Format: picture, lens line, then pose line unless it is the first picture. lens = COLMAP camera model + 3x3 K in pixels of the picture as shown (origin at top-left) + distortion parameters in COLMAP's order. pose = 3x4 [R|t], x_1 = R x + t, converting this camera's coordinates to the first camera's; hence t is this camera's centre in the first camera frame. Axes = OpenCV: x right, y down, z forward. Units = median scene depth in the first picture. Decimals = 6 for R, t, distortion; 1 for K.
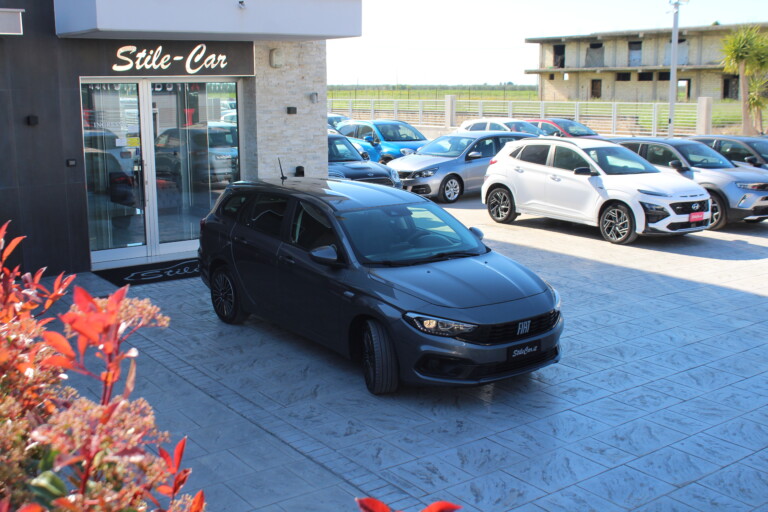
lens RADIAL K [[881.2, 0, 384.0], [0, 881.2, 256.0], [0, 0, 1]] dist [-0.126975, 0.001339]
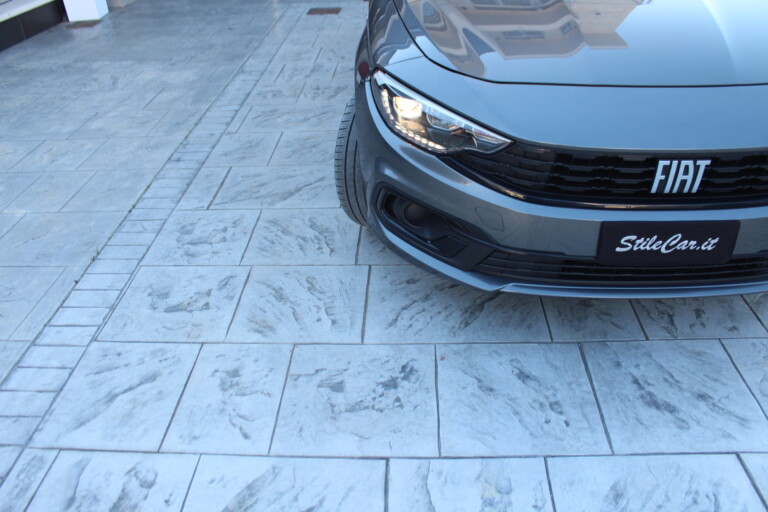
lens RADIAL K [[638.0, 0, 384.0], [0, 638.0, 256.0], [0, 0, 1]] dist [-0.151974, 0.120235]
pose [[0.778251, 0.314124, -0.543738, 0.132744], [-0.088064, 0.911929, 0.400787, 0.016920], [0.621747, -0.264029, 0.737373, 0.483629]]
